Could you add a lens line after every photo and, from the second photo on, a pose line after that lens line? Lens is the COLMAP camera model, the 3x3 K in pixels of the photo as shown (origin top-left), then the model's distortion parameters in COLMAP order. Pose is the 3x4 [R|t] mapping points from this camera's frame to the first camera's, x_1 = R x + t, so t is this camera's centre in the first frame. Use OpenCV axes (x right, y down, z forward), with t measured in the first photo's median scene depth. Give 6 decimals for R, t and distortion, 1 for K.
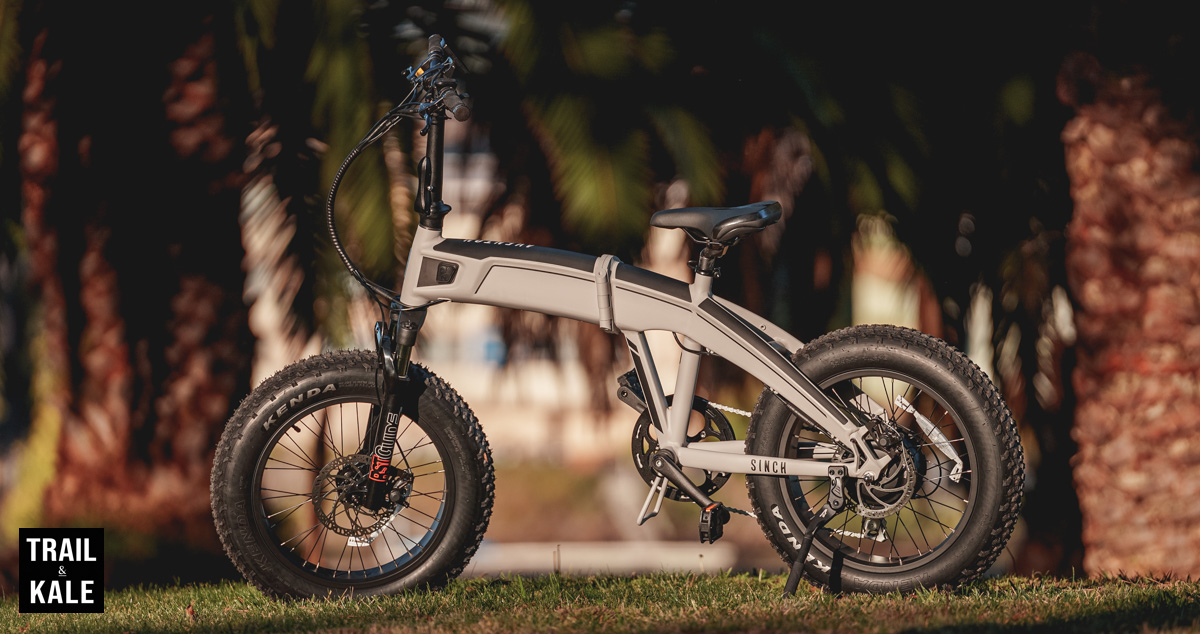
lens RADIAL K [[6875.3, 0, 600.0], [0, 6875.3, 317.0], [0, 0, 1]] dist [0.660912, -16.096603]
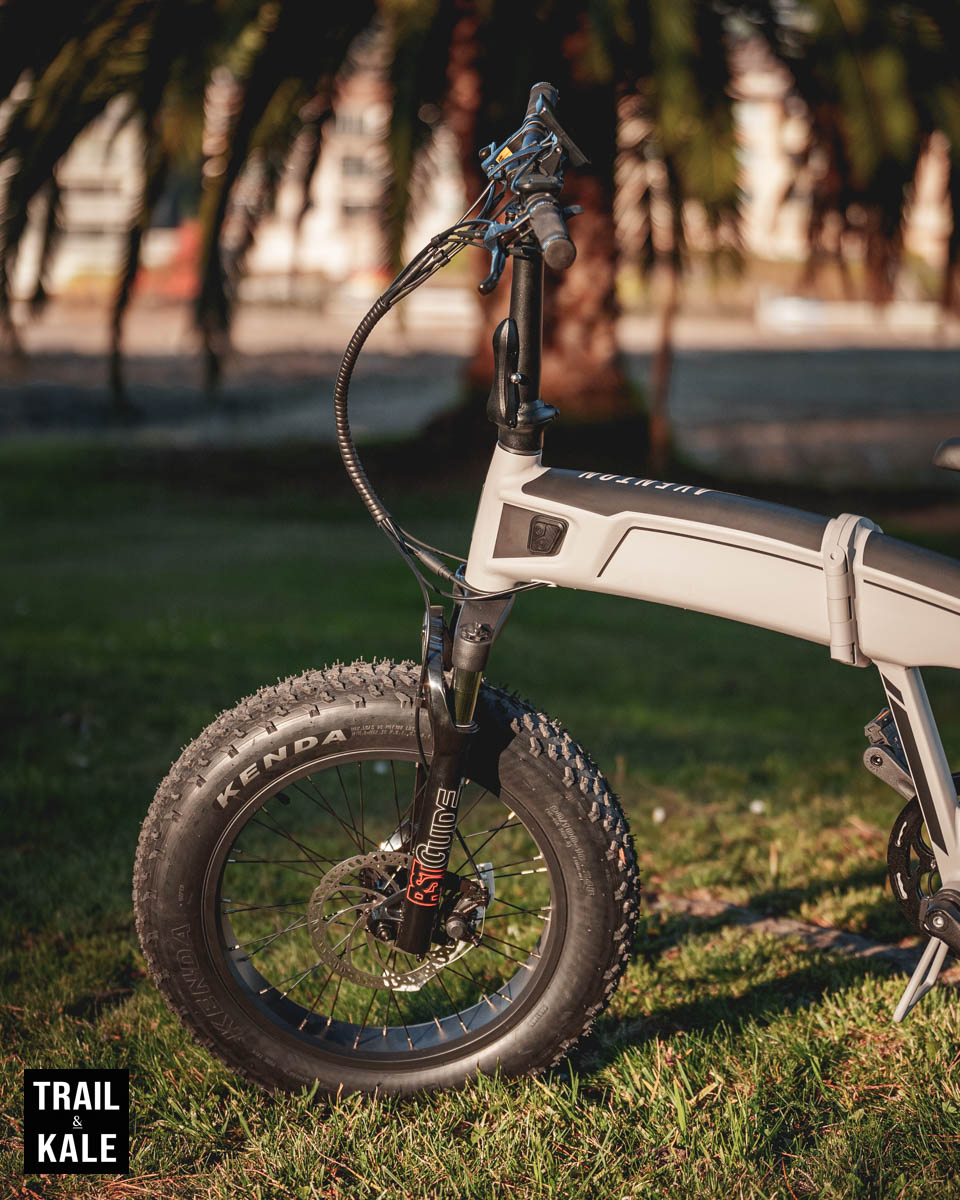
lens RADIAL K [[3600.0, 0, 480.0], [0, 3600.0, 600.0], [0, 0, 1]] dist [-0.059488, -0.876390]
pose [[0.993809, 0.020932, -0.109117, 0.003173], [-0.007235, 0.992201, 0.124441, -0.036206], [0.110870, -0.122881, 0.986209, 0.722310]]
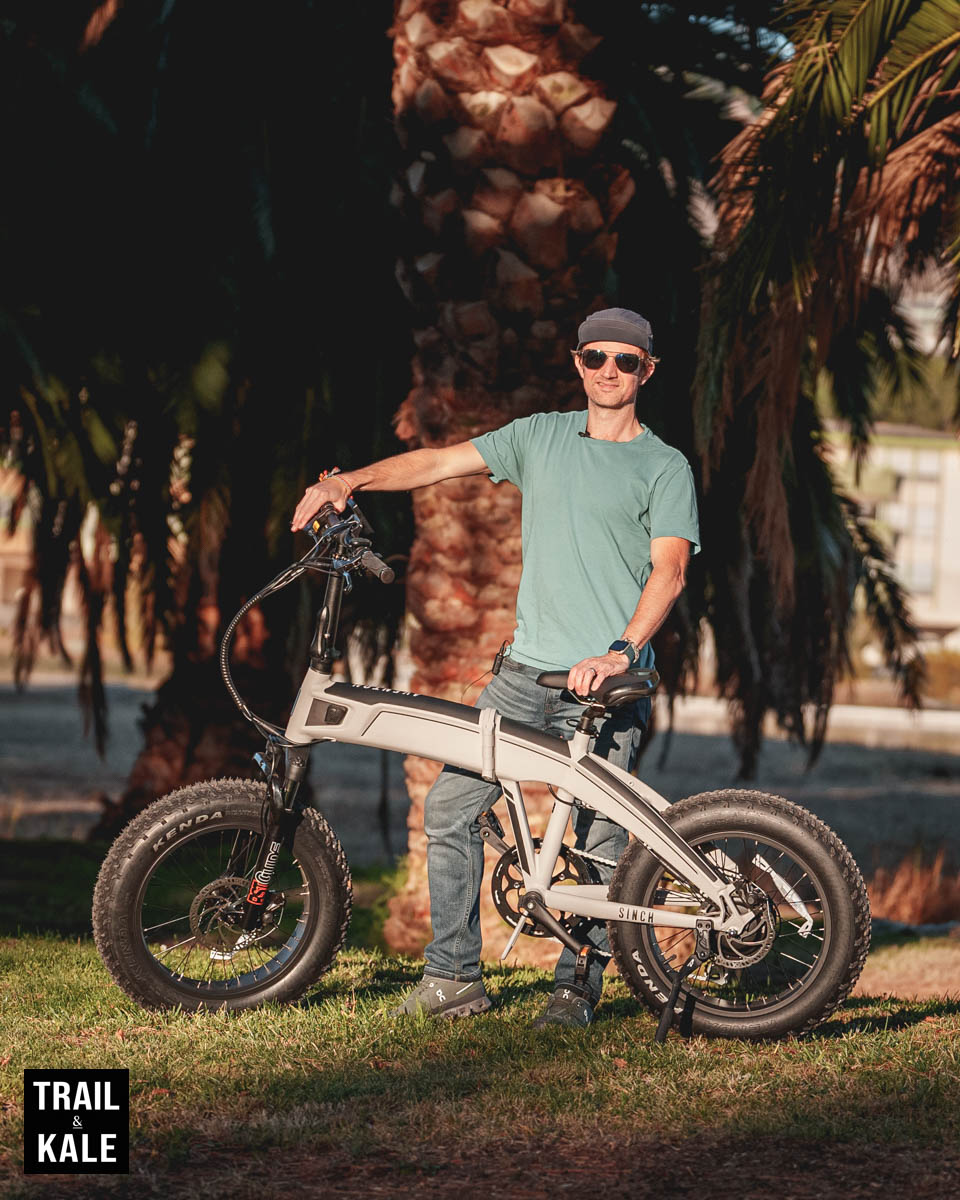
lens RADIAL K [[5659.6, 0, 480.0], [0, 5659.6, 600.0], [0, 0, 1]] dist [0.012745, -2.866506]
pose [[0.979814, 0.055907, 0.191937, -0.170014], [-0.061402, 0.997853, 0.022800, -0.045630], [-0.190250, -0.034125, 0.981142, 0.132534]]
